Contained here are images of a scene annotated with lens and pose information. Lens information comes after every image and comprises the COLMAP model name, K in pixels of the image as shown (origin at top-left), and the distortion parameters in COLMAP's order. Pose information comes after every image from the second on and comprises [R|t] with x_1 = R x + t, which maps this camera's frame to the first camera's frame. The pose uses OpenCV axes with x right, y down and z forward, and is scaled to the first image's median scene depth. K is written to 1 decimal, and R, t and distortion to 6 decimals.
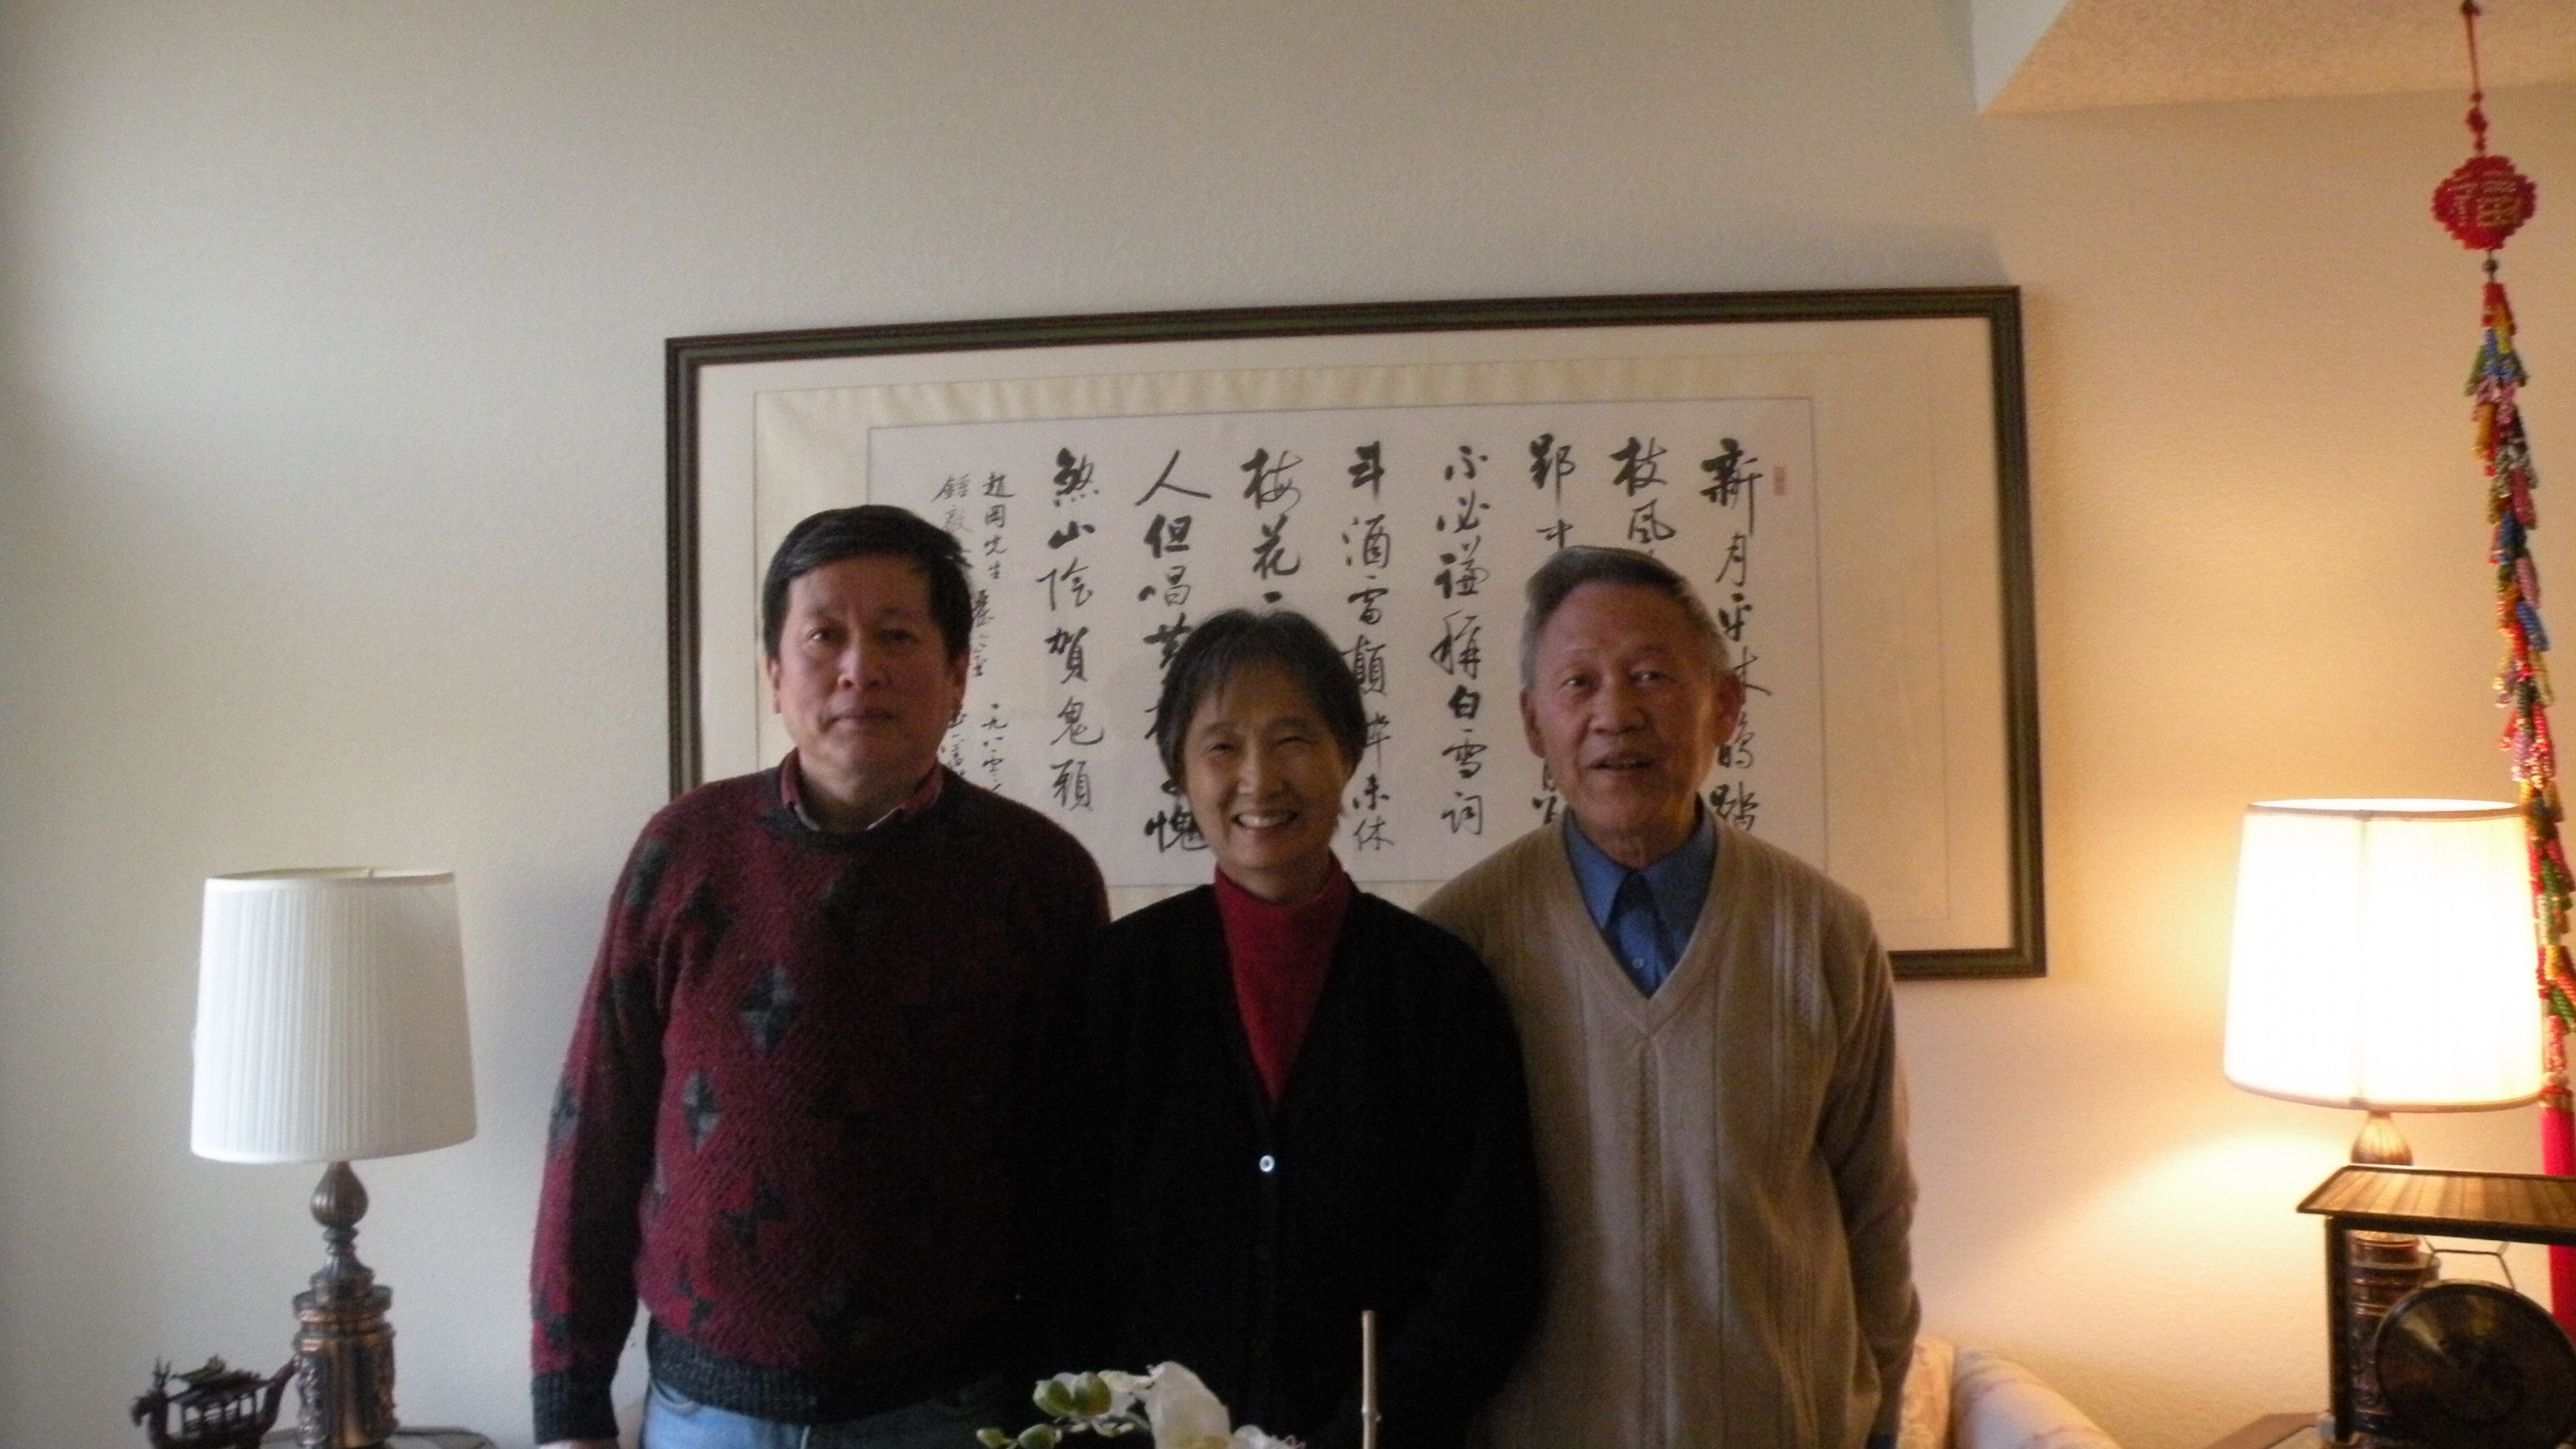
lens RADIAL K [[2413.2, 0, 1328.9], [0, 2413.2, 721.8], [0, 0, 1]] dist [-0.156200, 0.153767]
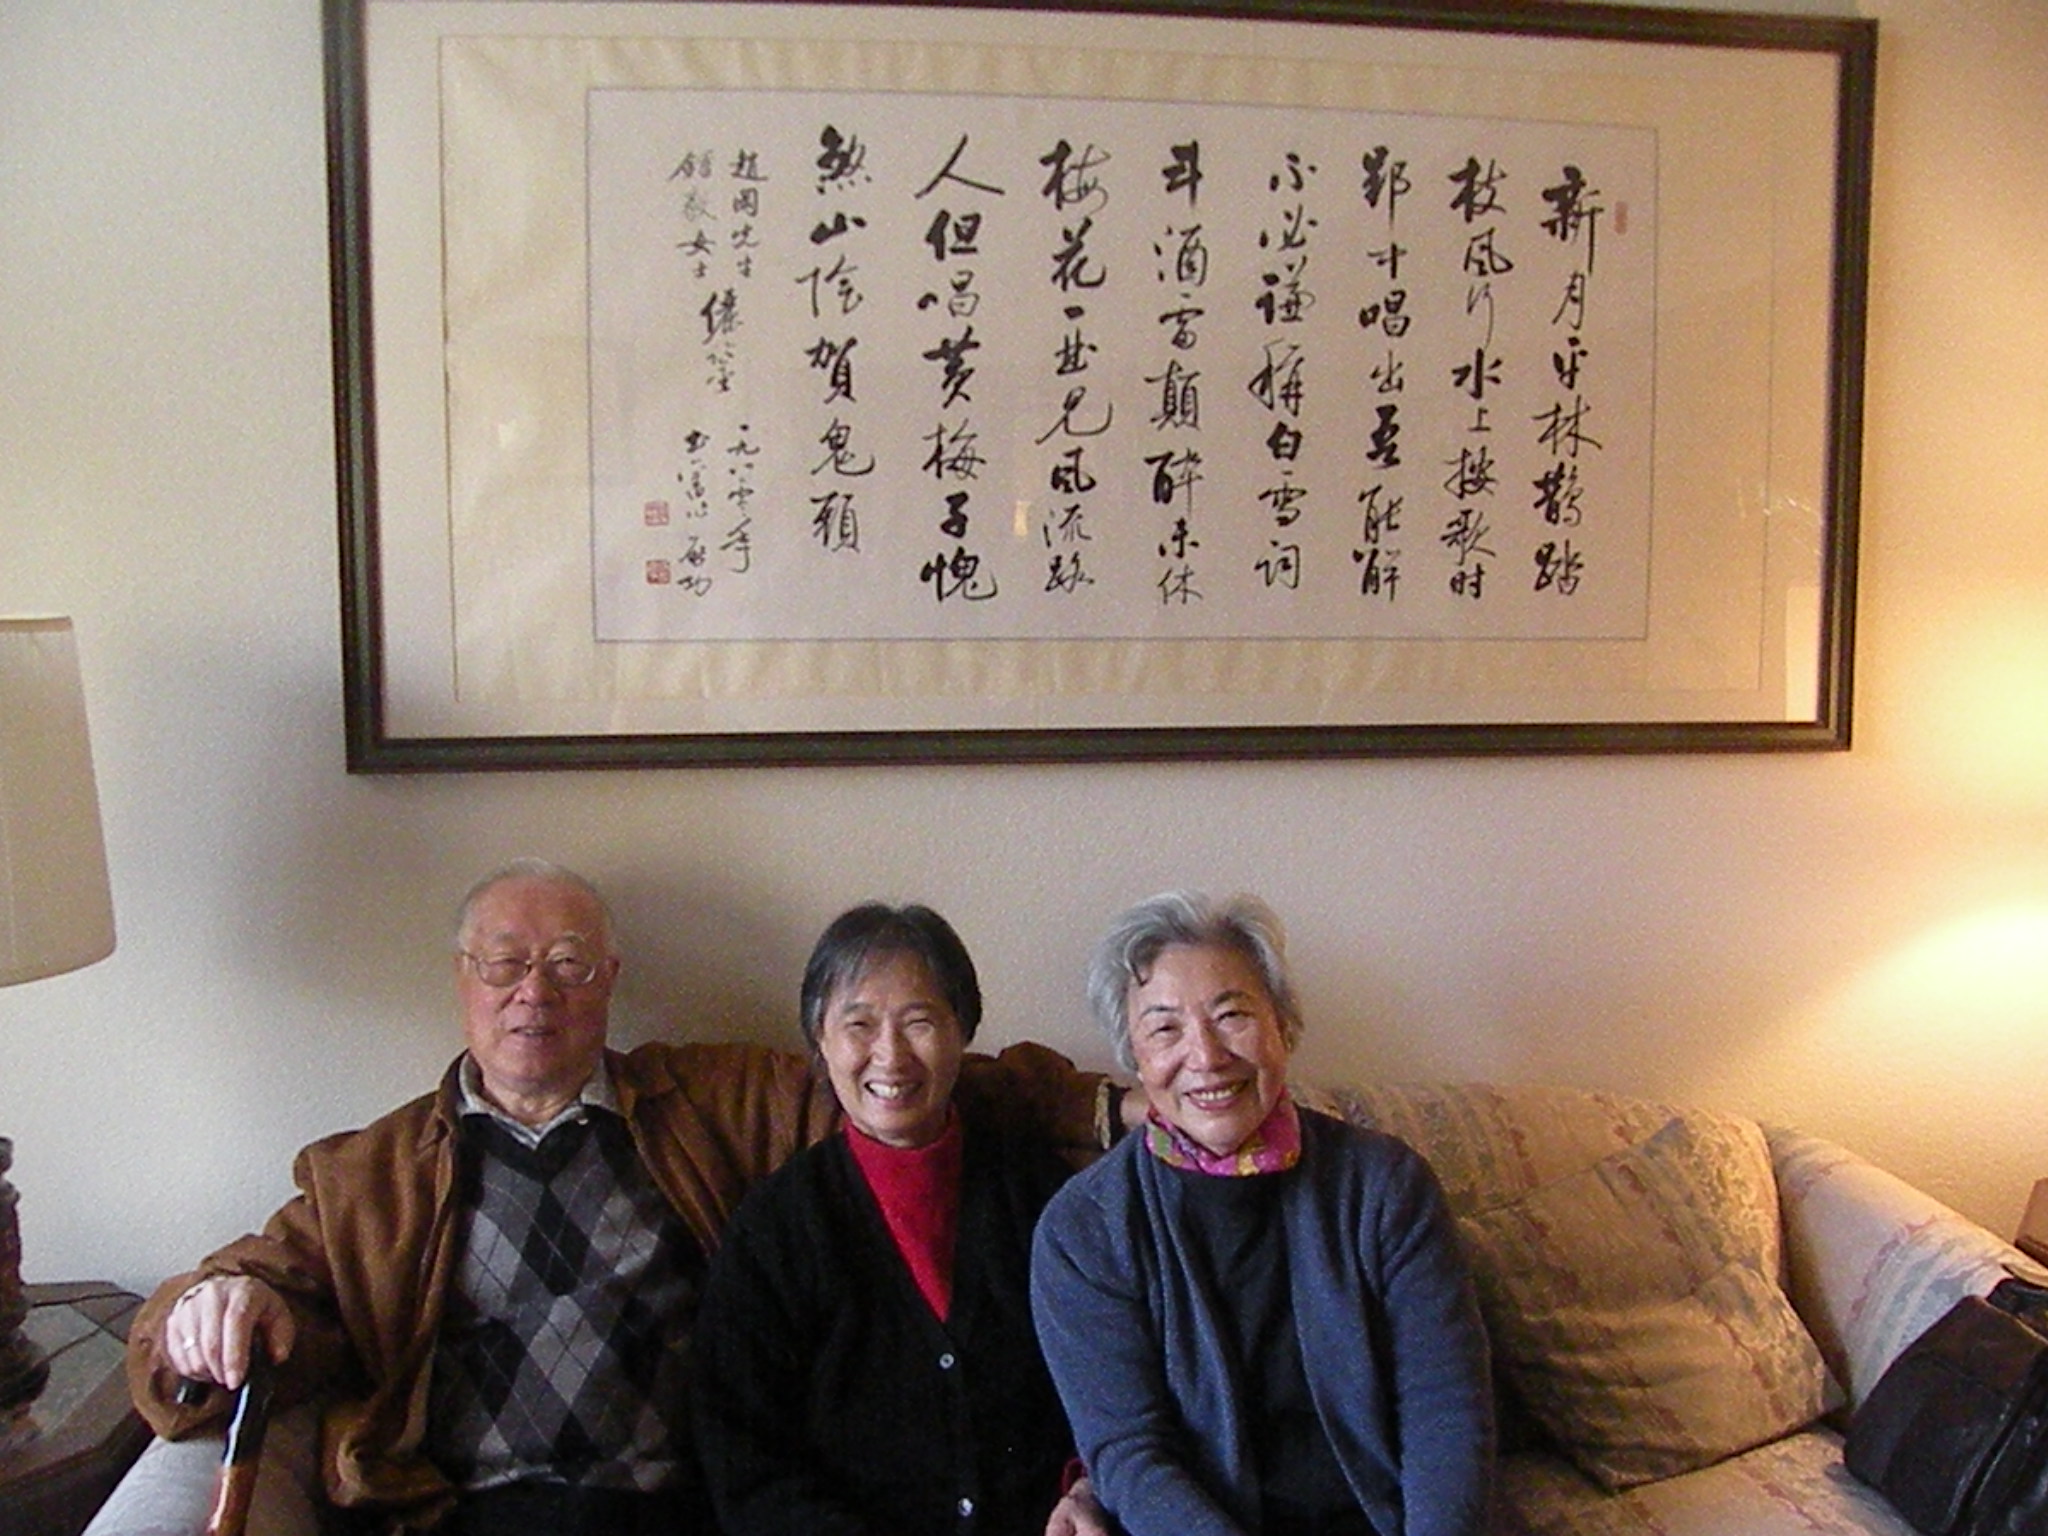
lens RADIAL K [[1924.4, 0, 1152.8], [0, 1924.4, 824.3], [0, 0, 1]] dist [-0.136914, 0.053662]
pose [[0.971426, -0.005841, 0.237272, -0.162459], [-0.028507, 0.989589, 0.141072, 0.034196], [-0.235626, -0.143805, 0.961146, 0.305403]]
